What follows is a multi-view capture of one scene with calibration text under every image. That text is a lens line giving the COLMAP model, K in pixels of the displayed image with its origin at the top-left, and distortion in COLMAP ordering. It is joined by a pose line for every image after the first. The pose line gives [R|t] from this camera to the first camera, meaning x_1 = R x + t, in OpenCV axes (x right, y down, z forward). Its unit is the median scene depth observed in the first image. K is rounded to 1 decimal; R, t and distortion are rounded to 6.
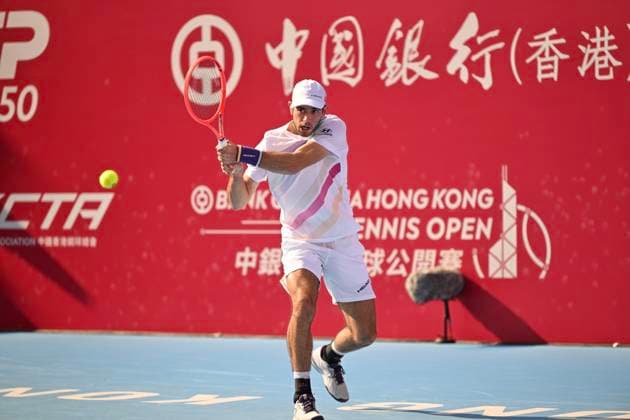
lens RADIAL K [[3763.0, 0, 315.0], [0, 3763.0, 210.0], [0, 0, 1]] dist [-0.003341, 1.691752]
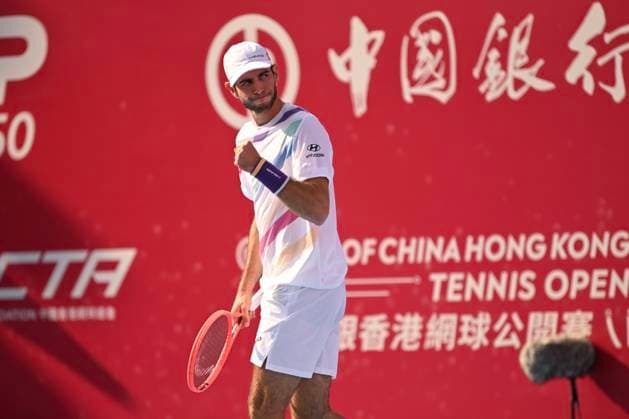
lens RADIAL K [[3757.0, 0, 314.5], [0, 3757.0, 209.5], [0, 0, 1]] dist [-0.003341, 1.691752]
pose [[0.999080, -0.025692, -0.034335, 0.009489], [0.025071, 0.999517, -0.018389, 0.002433], [0.034791, 0.017512, 0.999241, 0.232564]]
